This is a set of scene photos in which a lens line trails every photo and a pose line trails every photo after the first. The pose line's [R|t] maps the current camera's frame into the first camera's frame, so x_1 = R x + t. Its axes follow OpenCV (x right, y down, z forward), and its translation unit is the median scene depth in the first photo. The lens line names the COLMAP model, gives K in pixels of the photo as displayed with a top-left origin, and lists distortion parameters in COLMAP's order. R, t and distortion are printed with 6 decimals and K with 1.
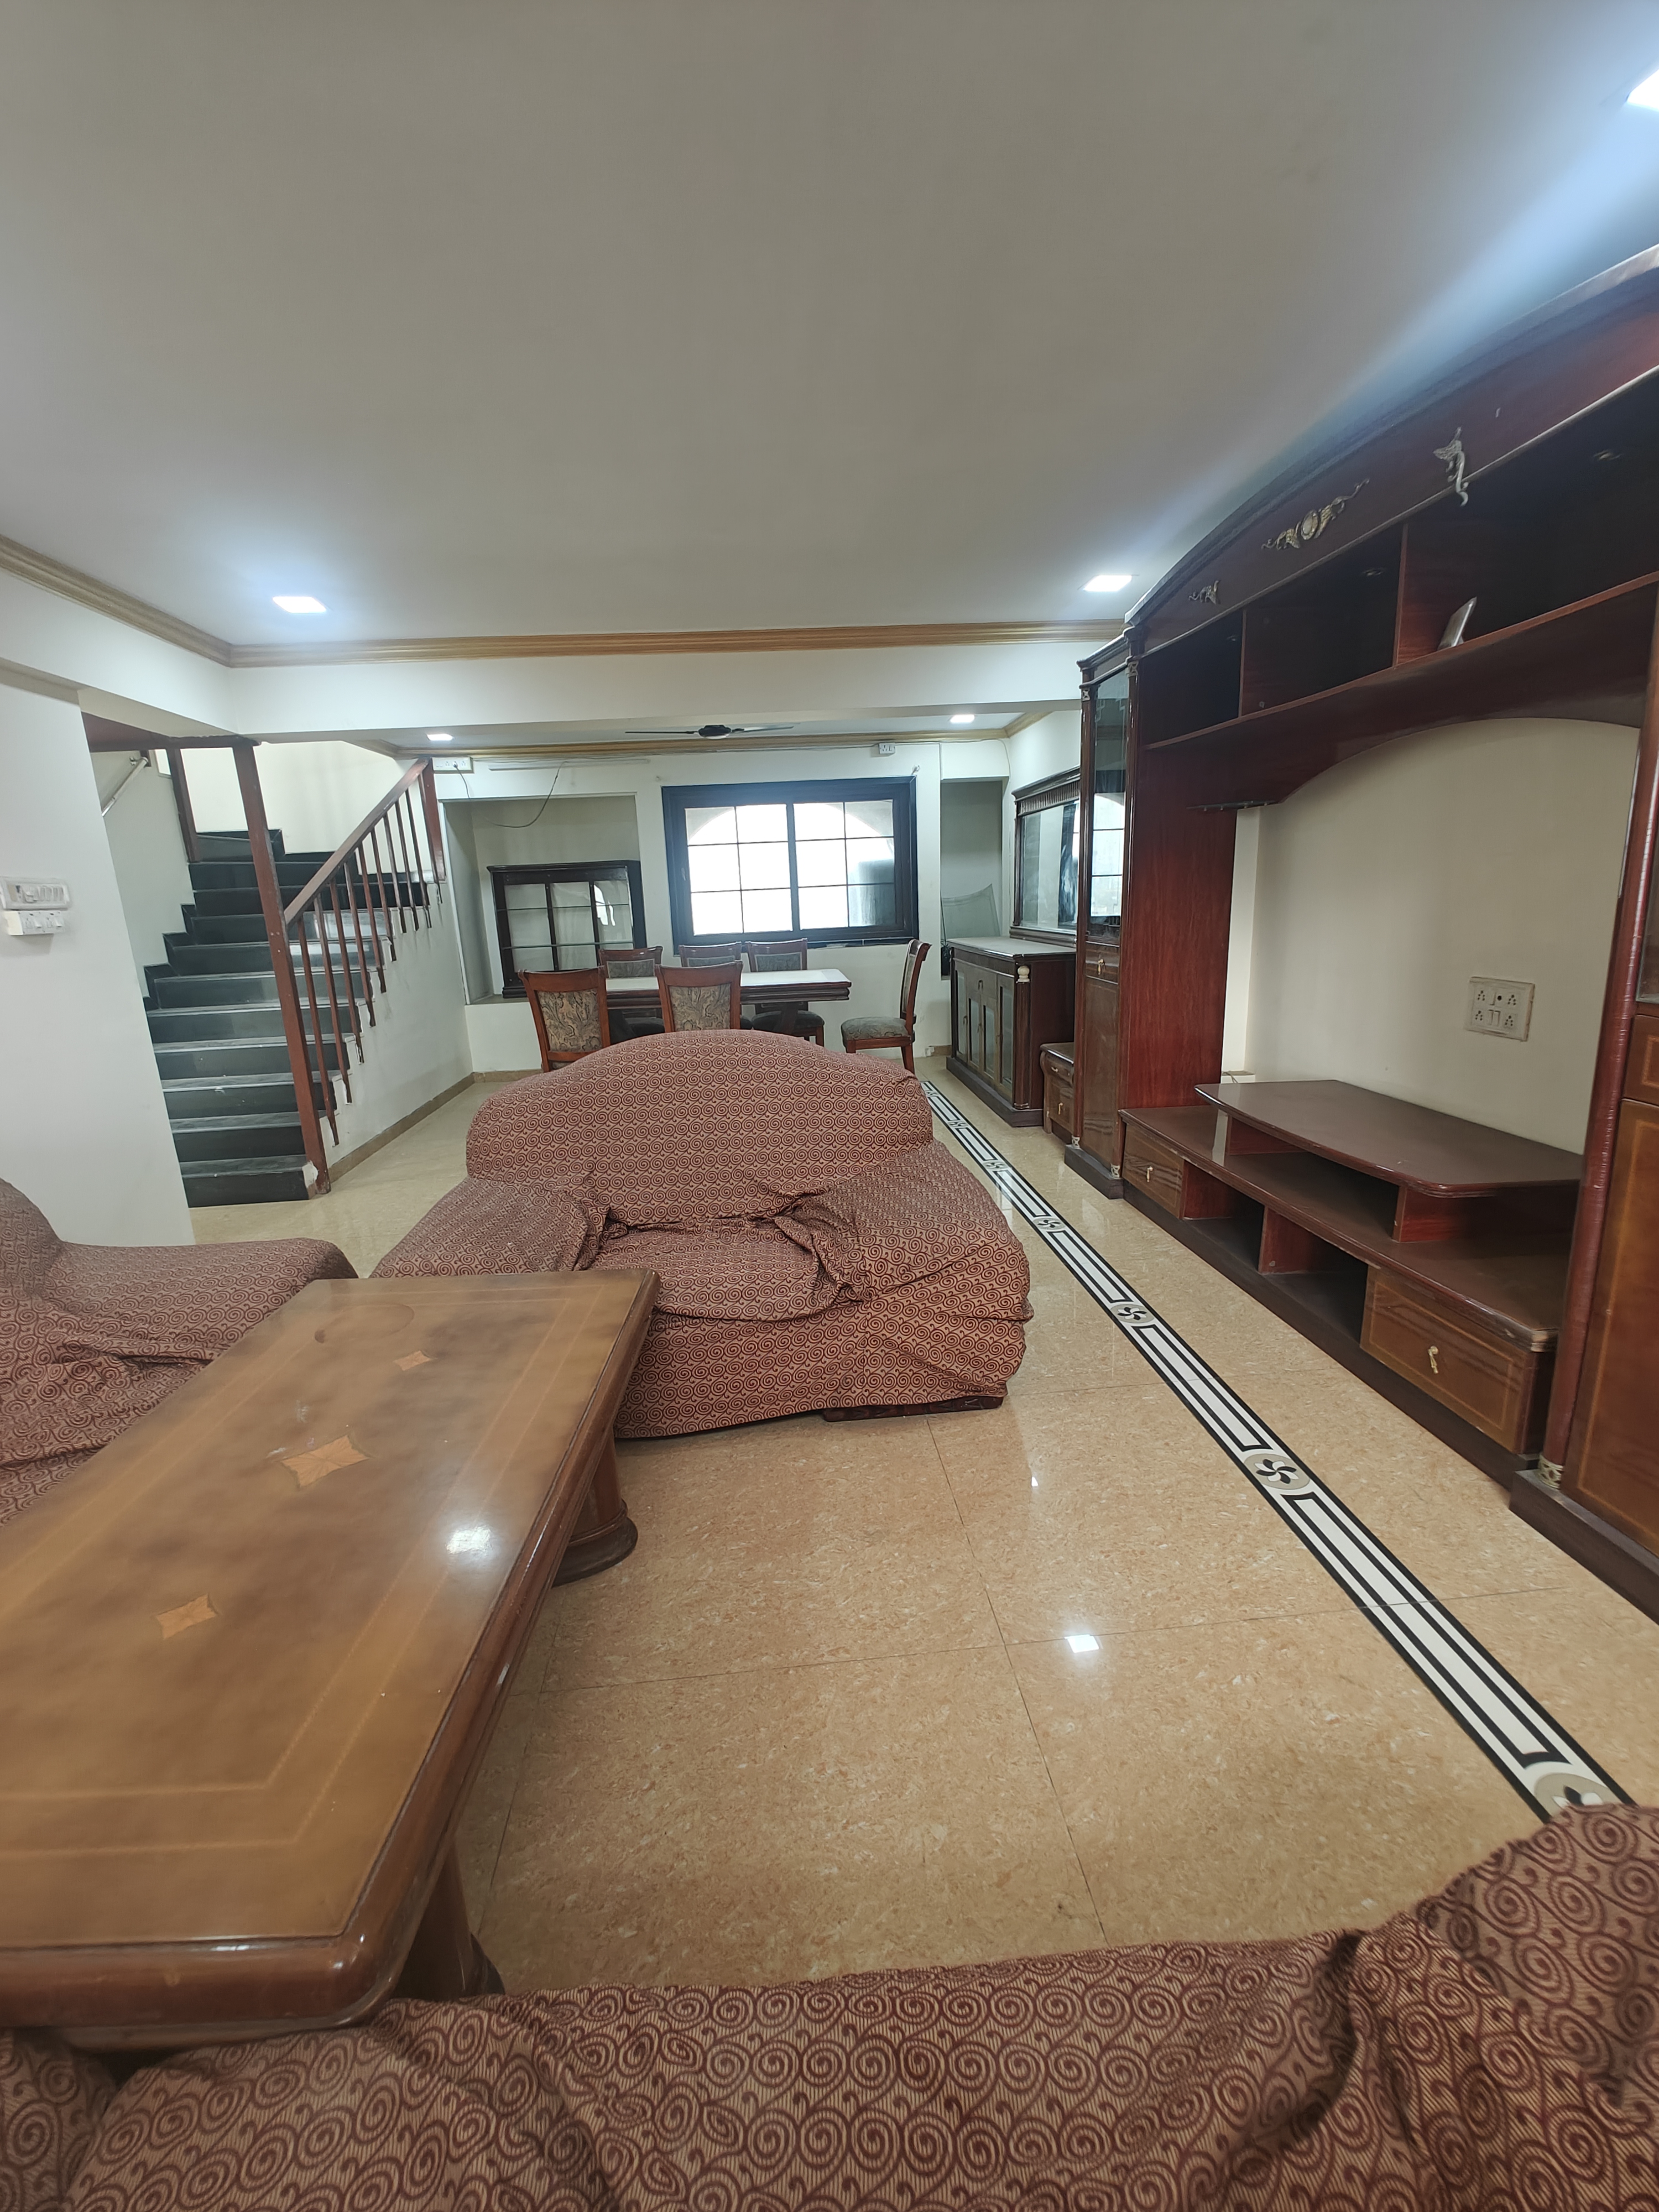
lens RADIAL K [[928.2, 0, 826.2], [0, 928.2, 1113.3], [0, 0, 1]] dist [-0.002988, 0.000982]
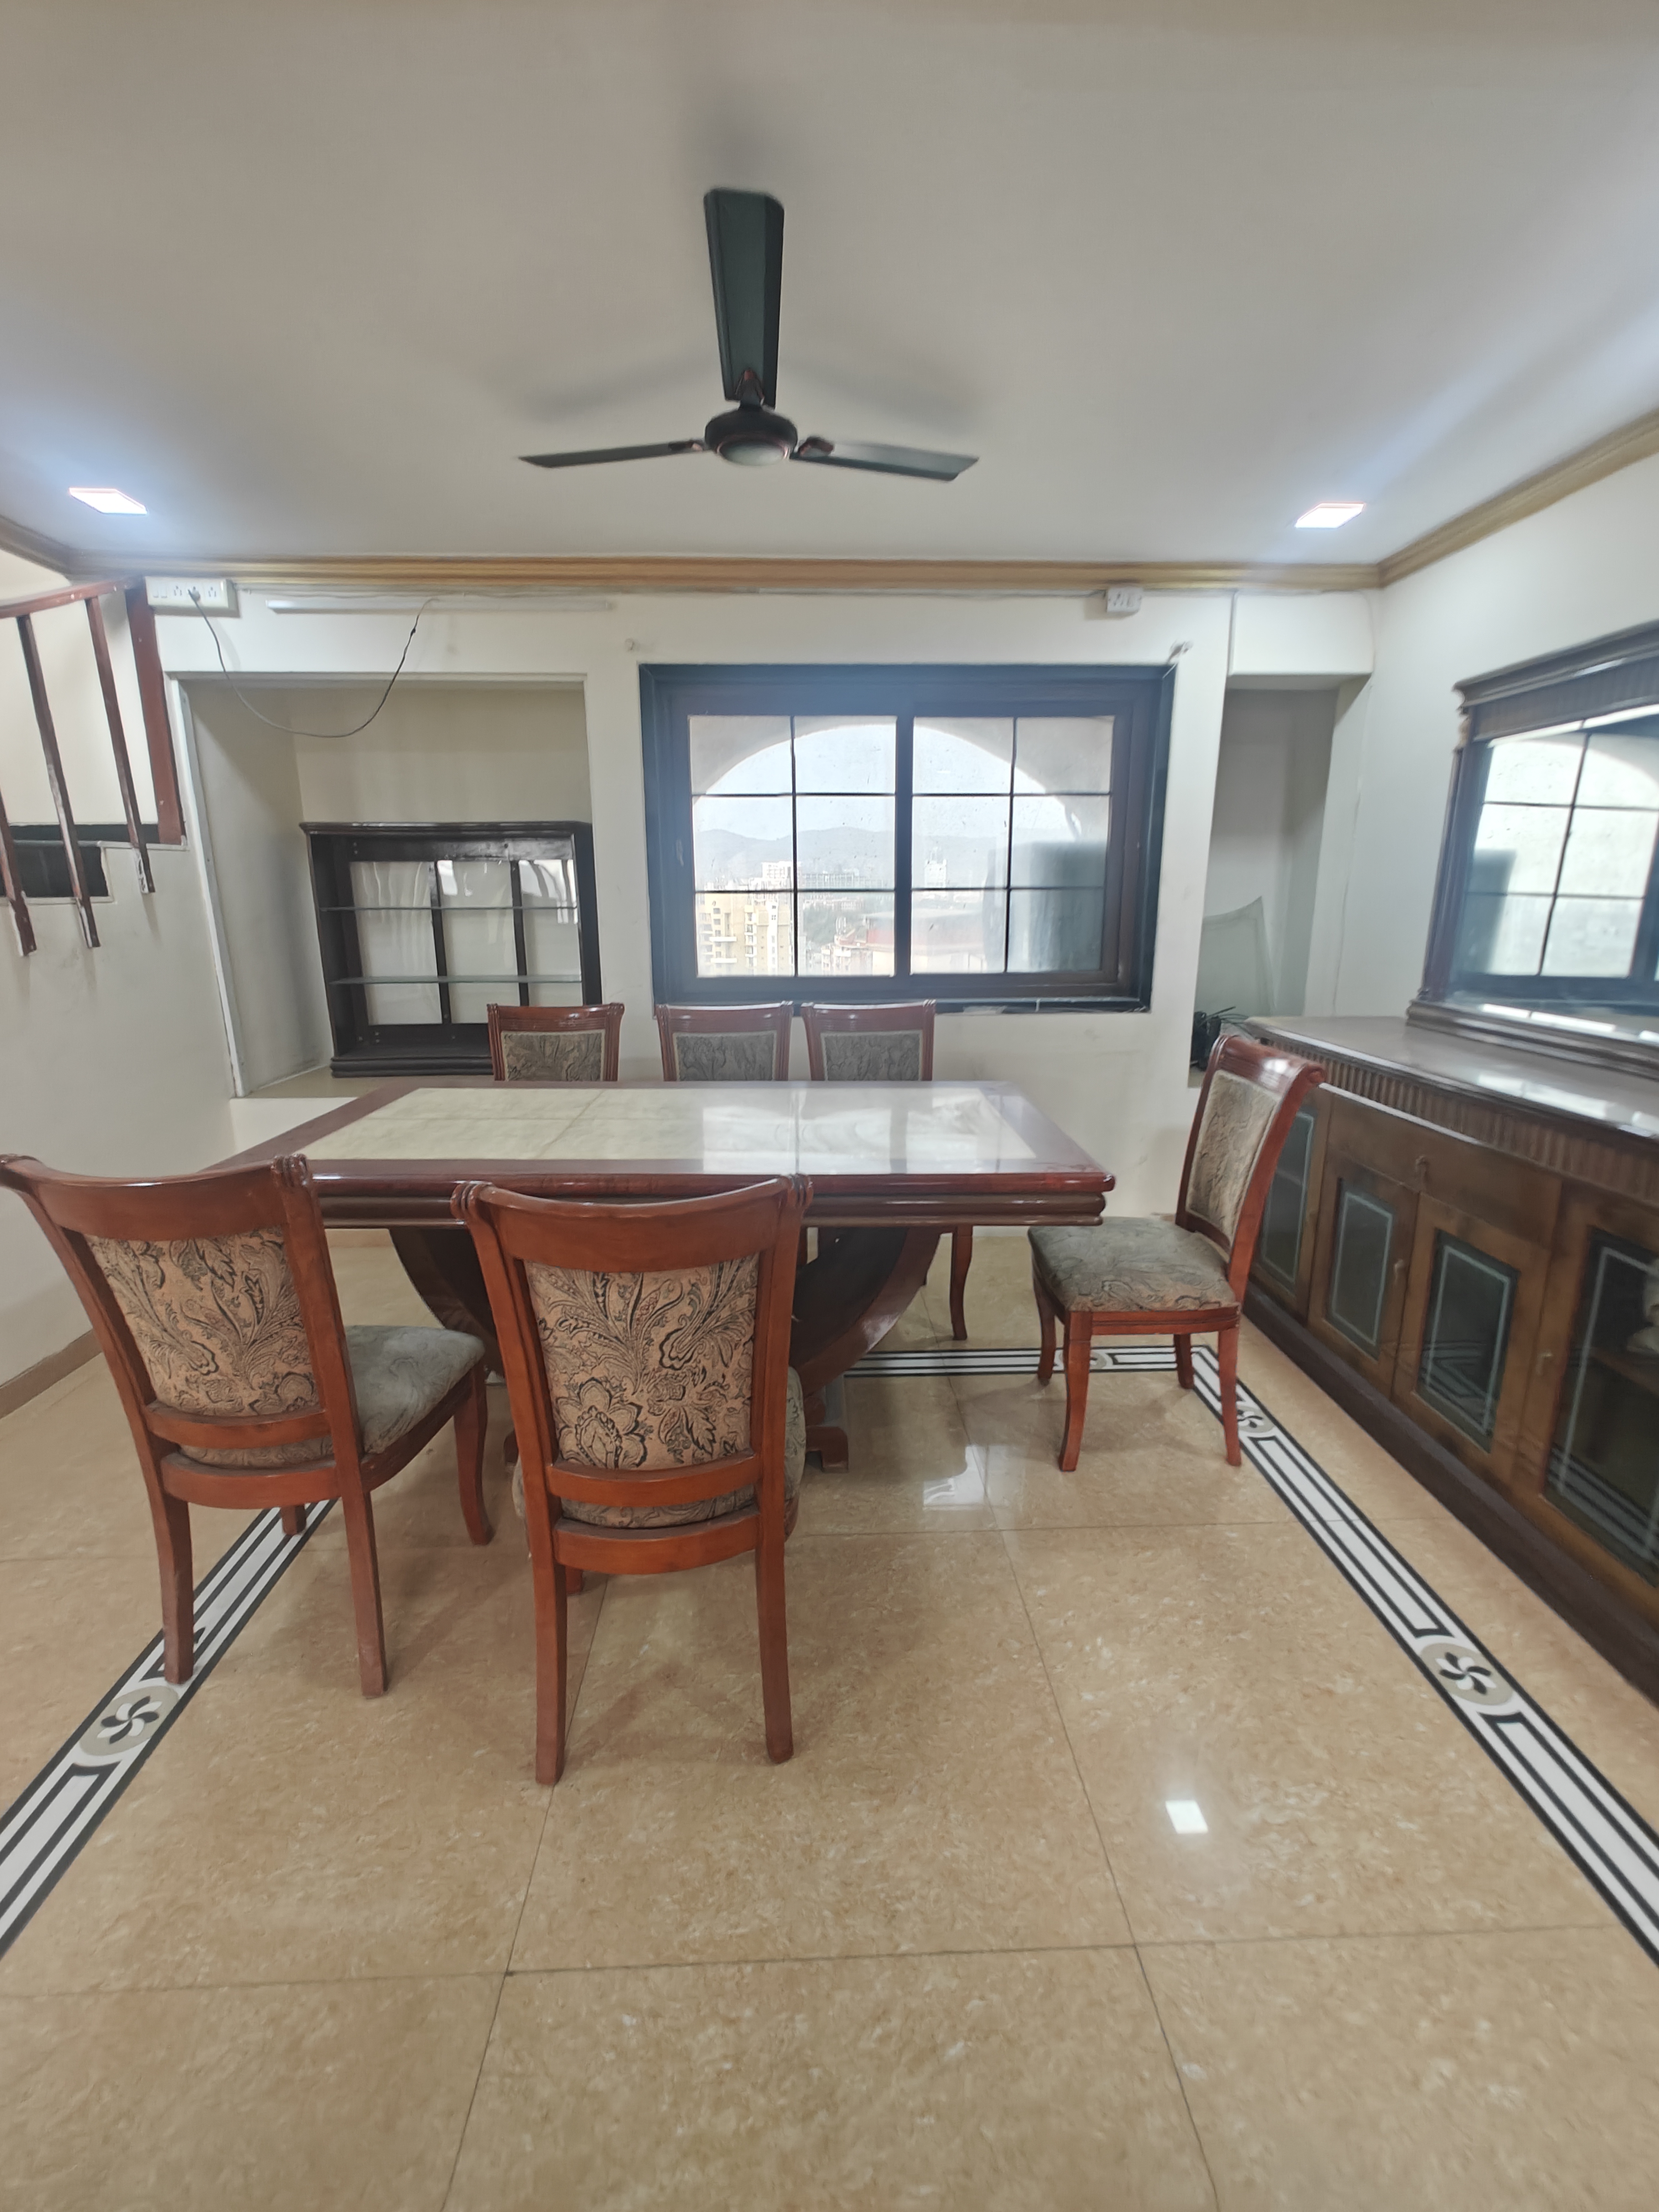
lens RADIAL K [[928.2, 0, 817.4], [0, 928.2, 1122.6], [0, 0, 1]] dist [-0.002988, 0.000982]
pose [[0.997845, 0.051603, -0.040539, -0.078303], [-0.051160, 0.998620, 0.011903, -0.180386], [0.041098, -0.009803, 0.999107, 0.738548]]
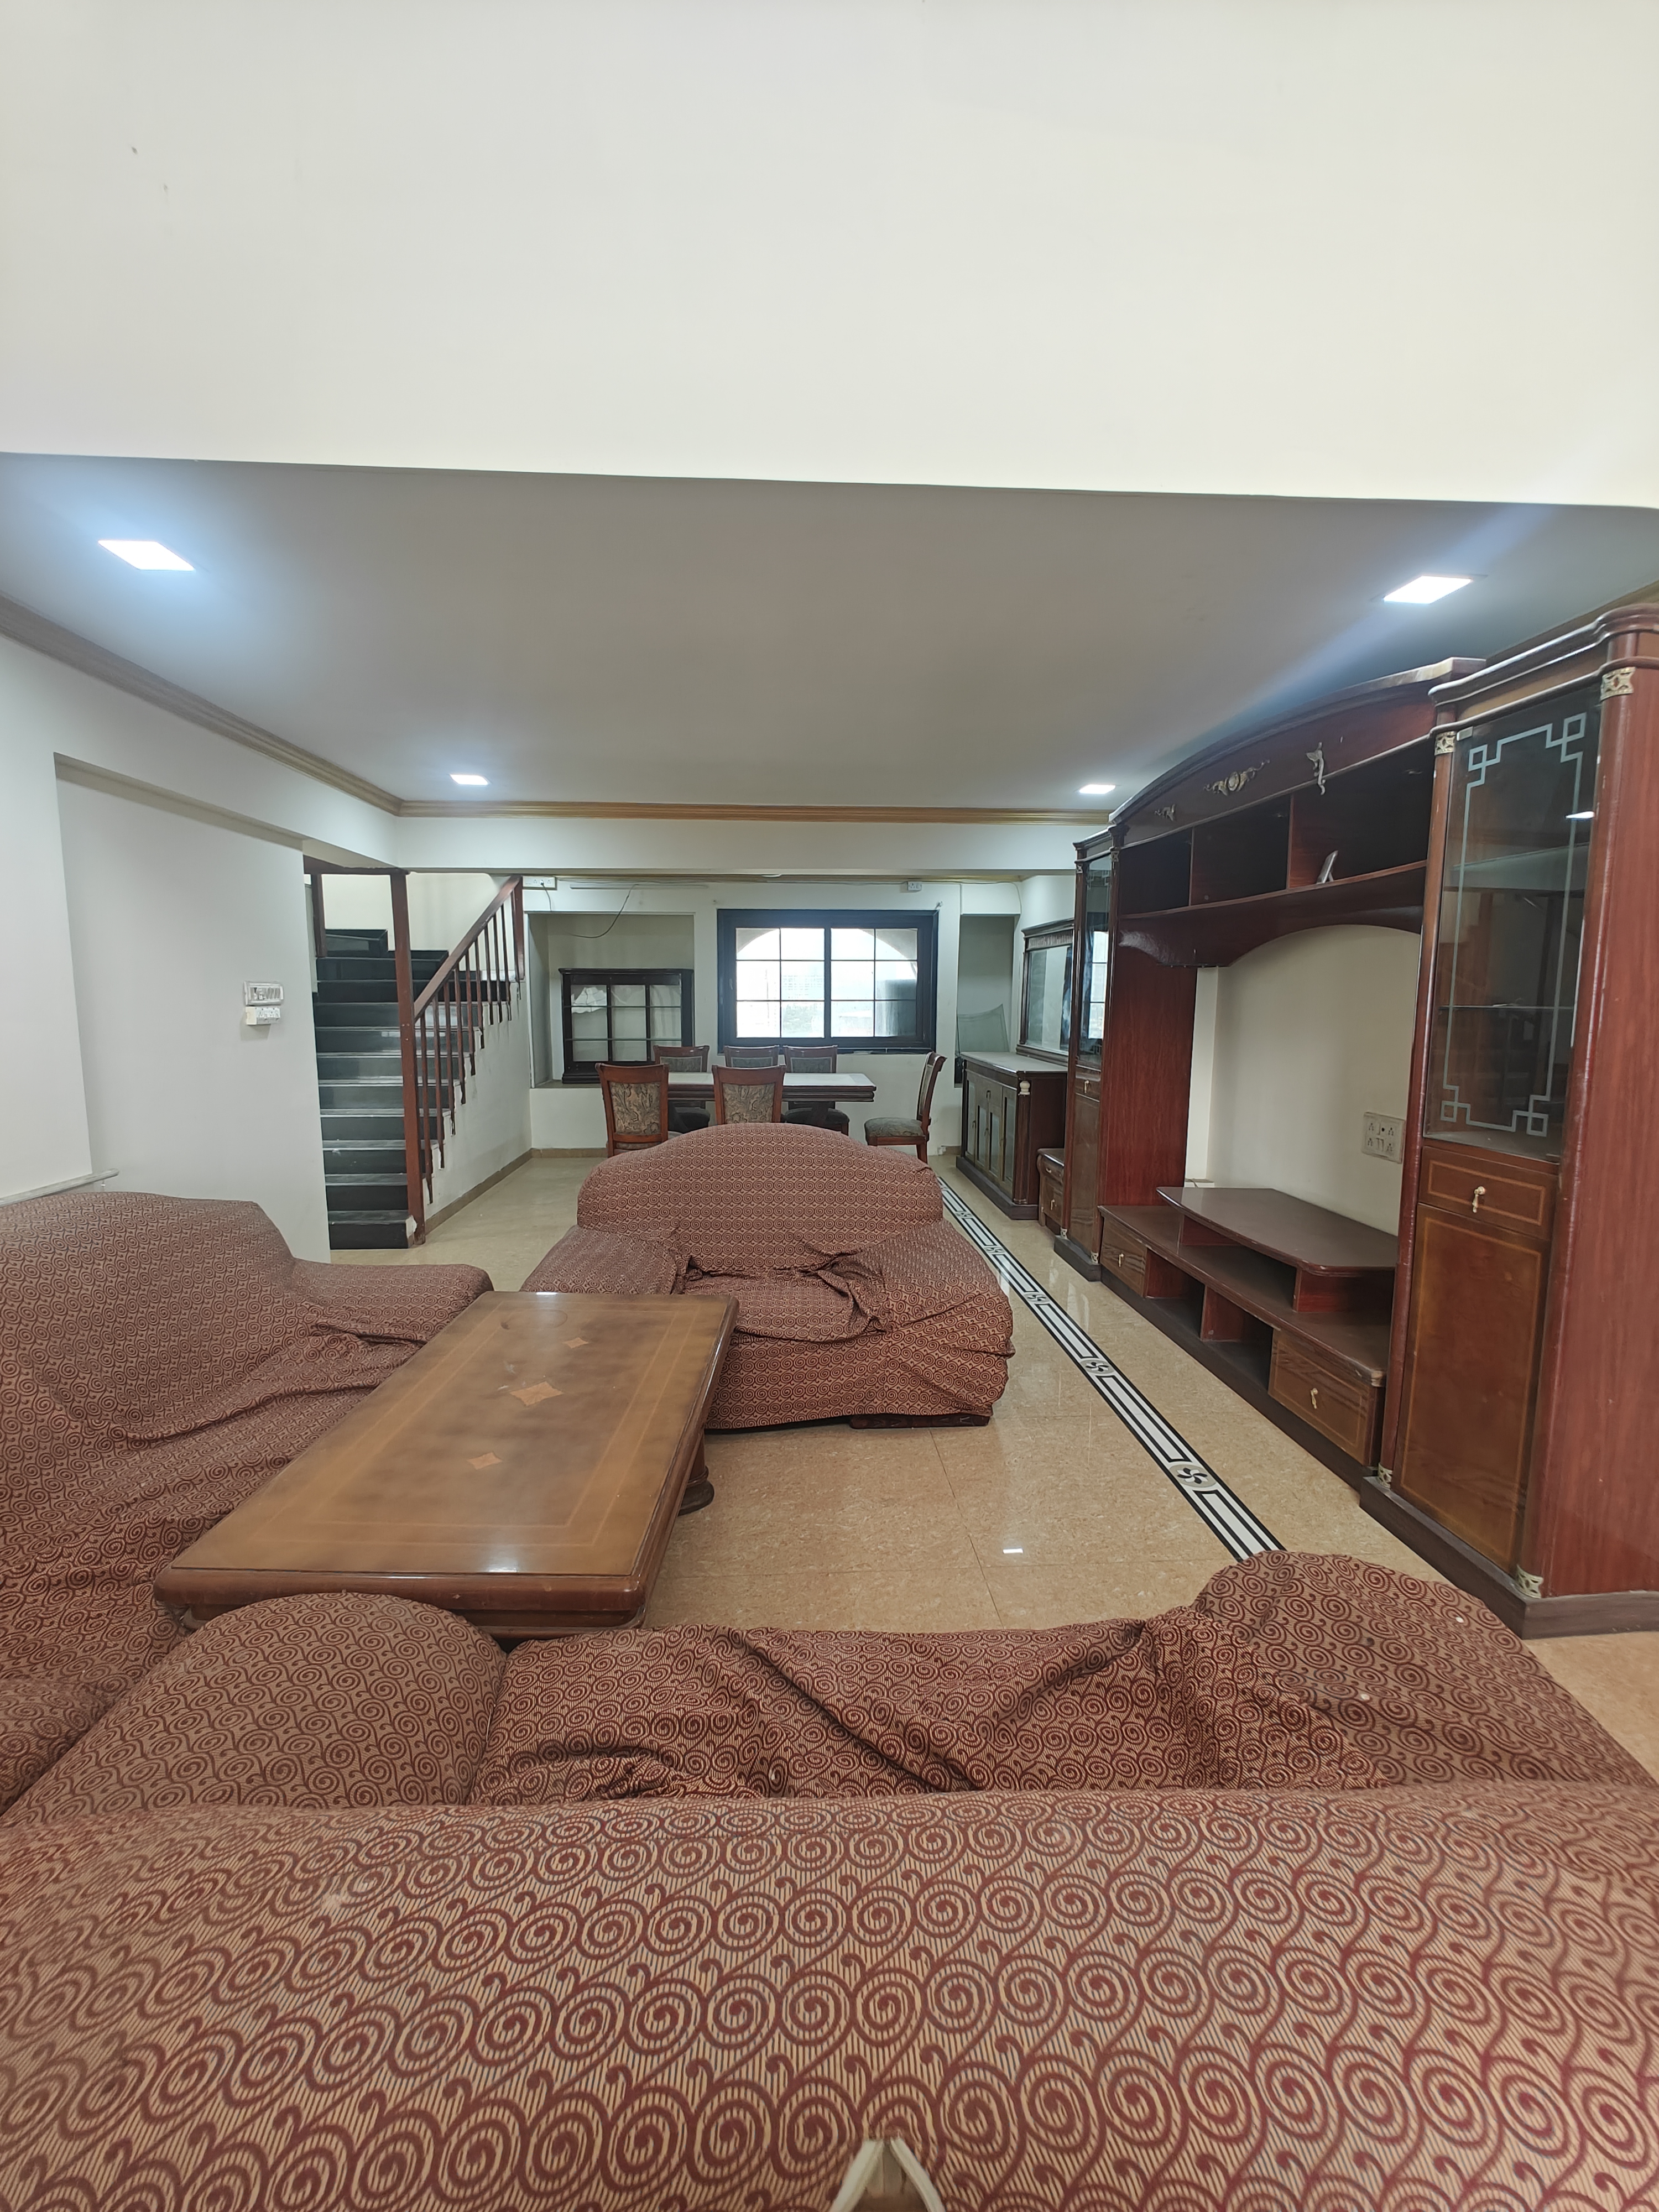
lens RADIAL K [[928.2, 0, 827.5], [0, 928.2, 1117.8], [0, 0, 1]] dist [-0.002988, 0.000982]
pose [[0.998653, 0.050573, -0.011618, -0.020539], [-0.051468, 0.993898, -0.097554, 0.014435], [0.006613, 0.098021, 0.995162, -0.164960]]
